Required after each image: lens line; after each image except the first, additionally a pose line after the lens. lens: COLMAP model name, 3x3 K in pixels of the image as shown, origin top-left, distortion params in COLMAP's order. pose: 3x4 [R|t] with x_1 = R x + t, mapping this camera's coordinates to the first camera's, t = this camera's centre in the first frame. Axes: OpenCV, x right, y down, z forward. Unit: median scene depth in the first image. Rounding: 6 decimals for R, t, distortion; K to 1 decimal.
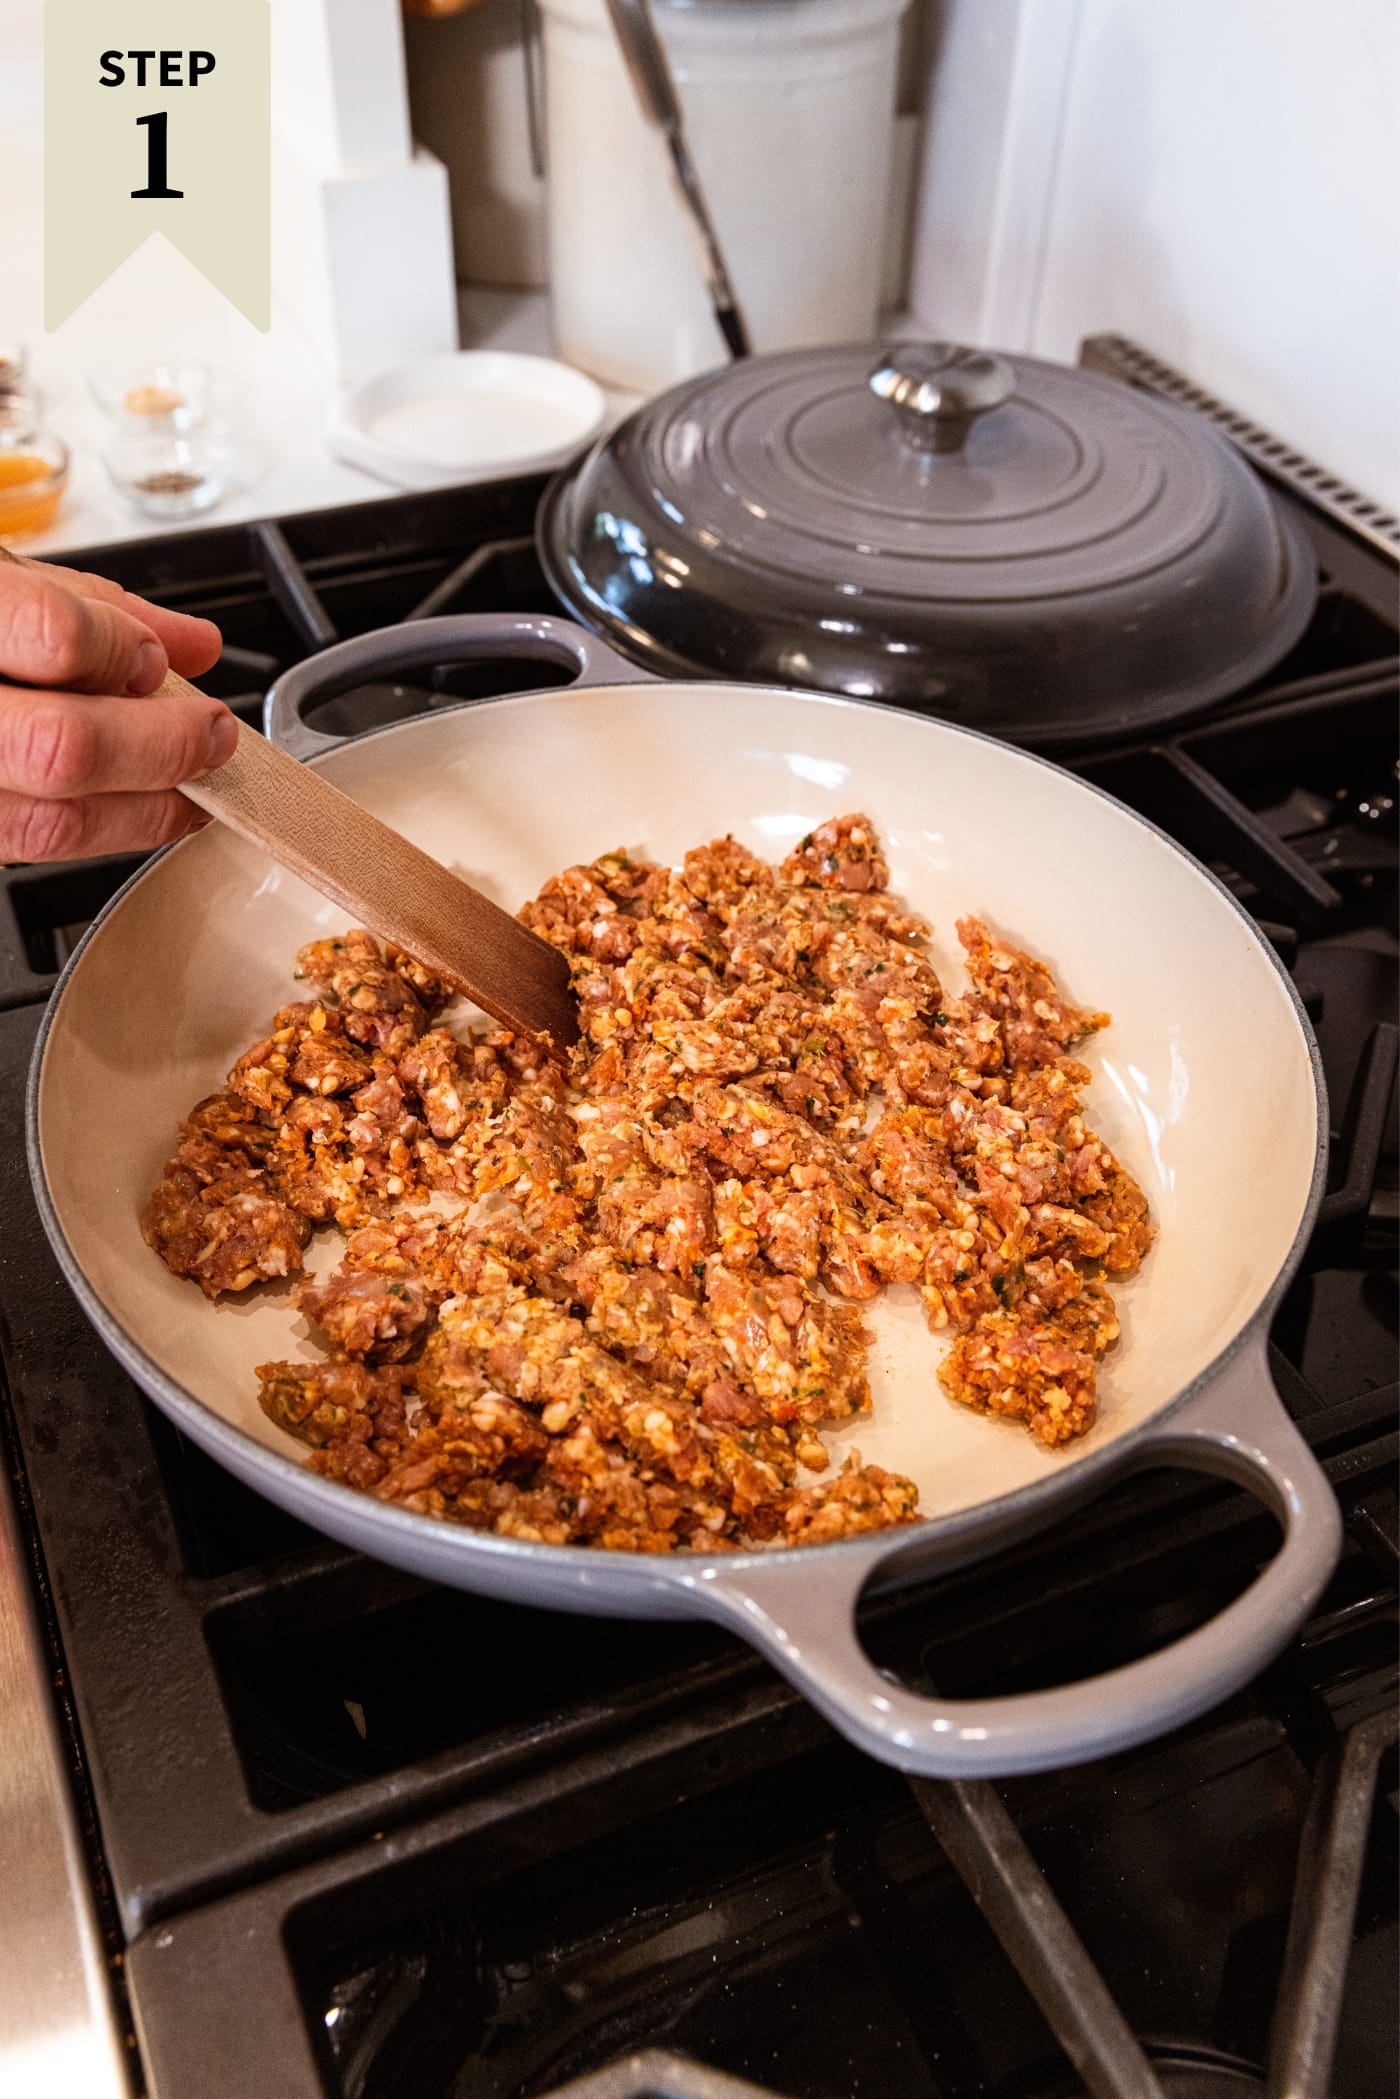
lens RADIAL K [[1858.7, 0, 700.0], [0, 1858.7, 1049.5], [0, 0, 1]] dist [-0.004315, -0.000275]
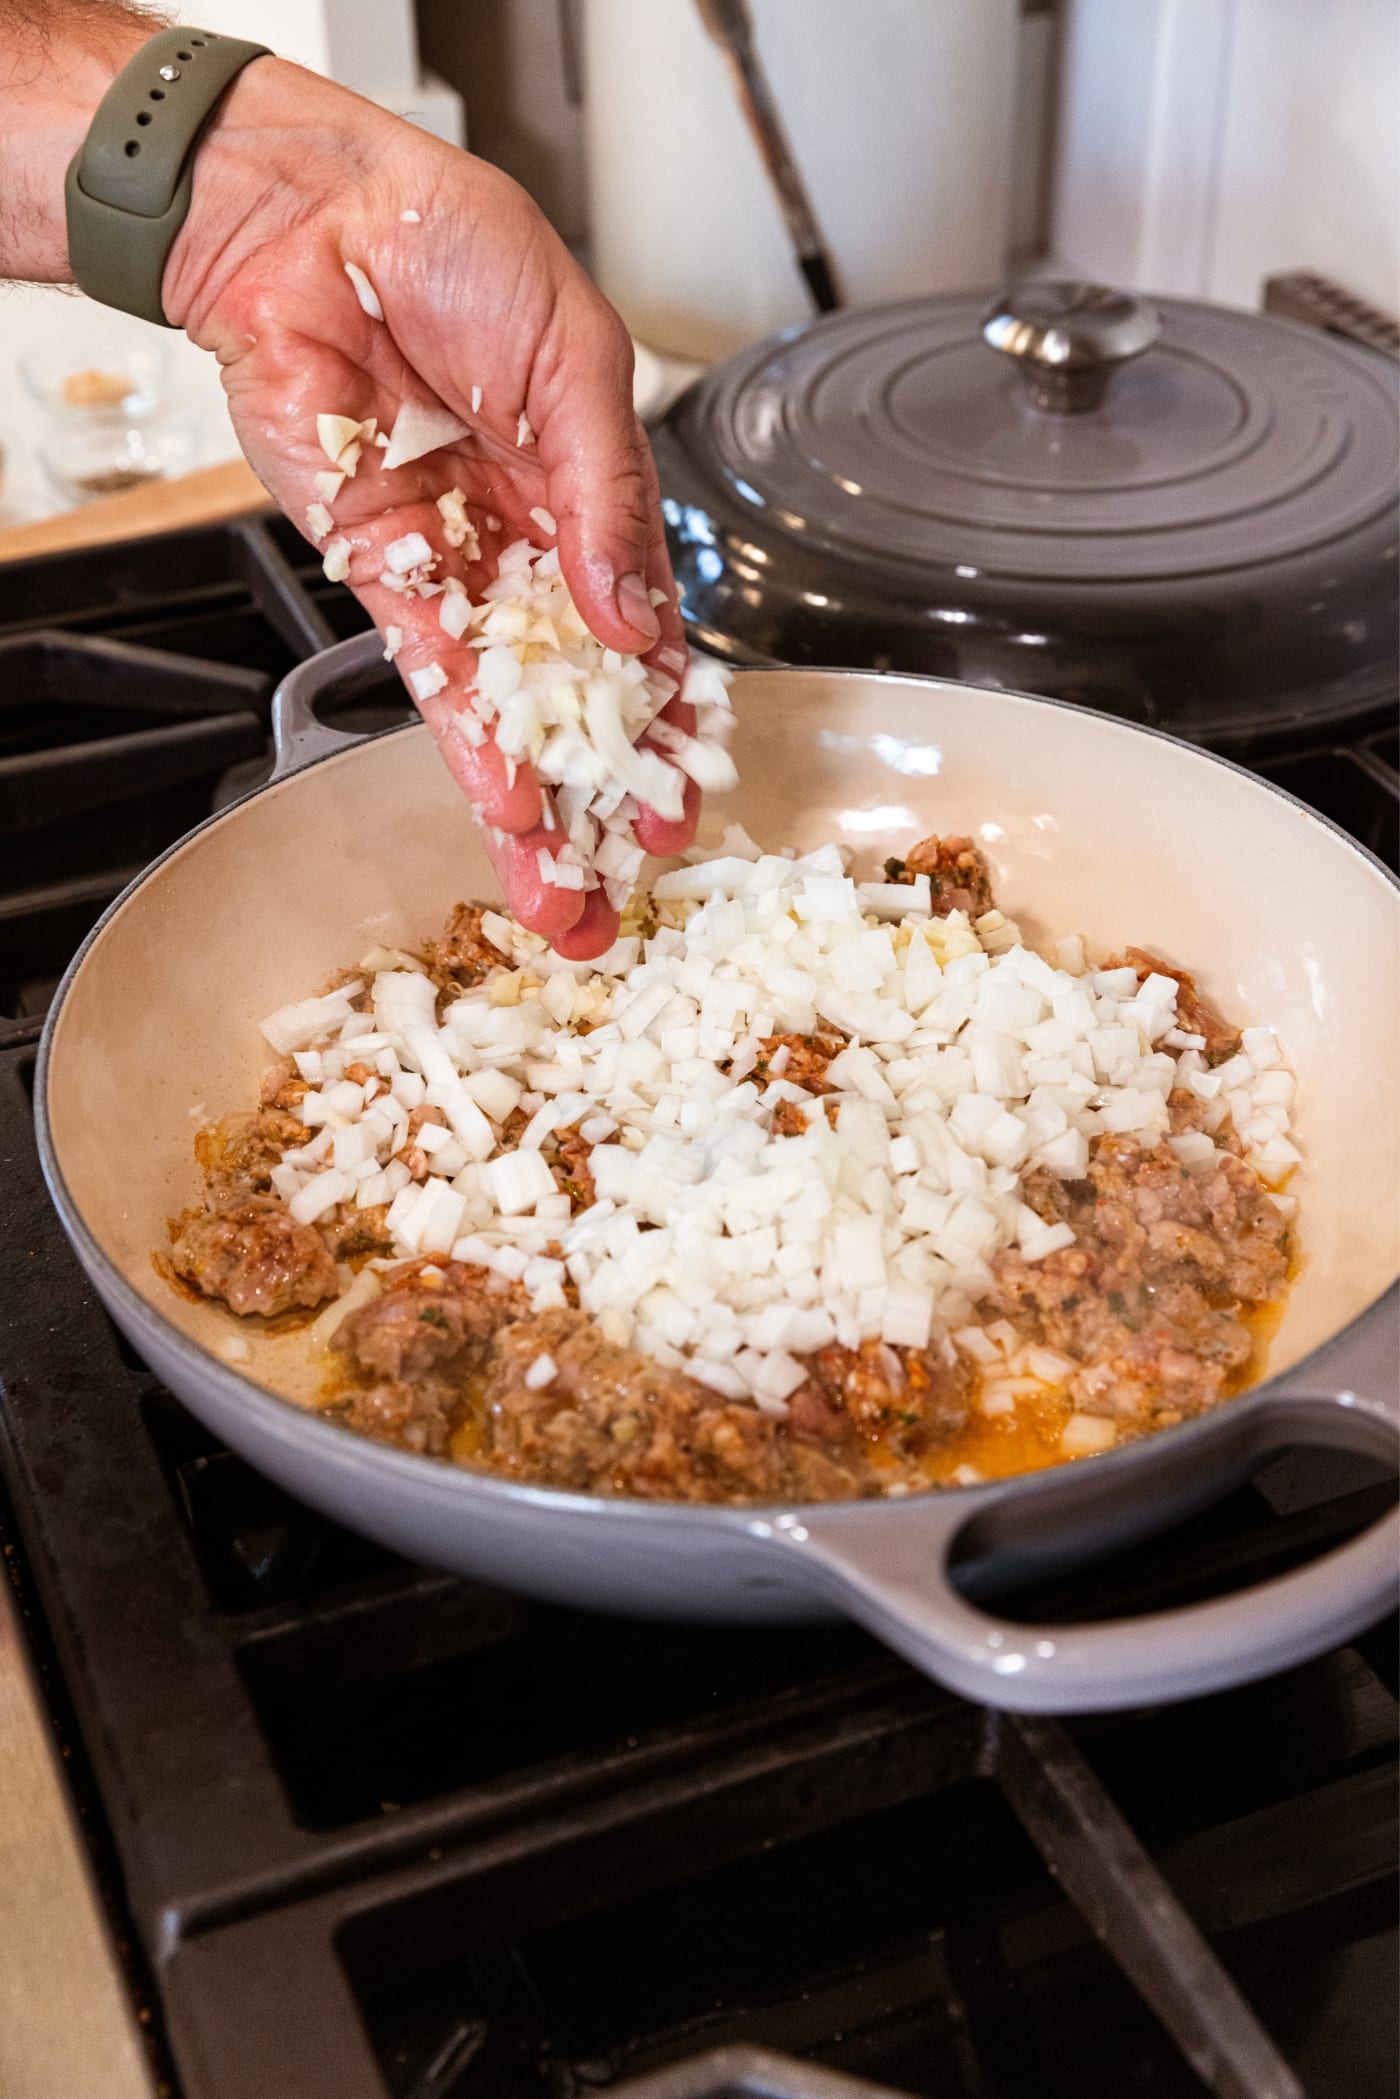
lens RADIAL K [[2835.8, 0, 700.0], [0, 2835.8, 1049.5], [0, 0, 1]] dist [0.007917, 0.039298]
pose [[0.999055, -0.018530, -0.039326, 0.010715], [0.013891, 0.993256, -0.115111, 0.112452], [0.041193, 0.114456, 0.992574, -0.243850]]
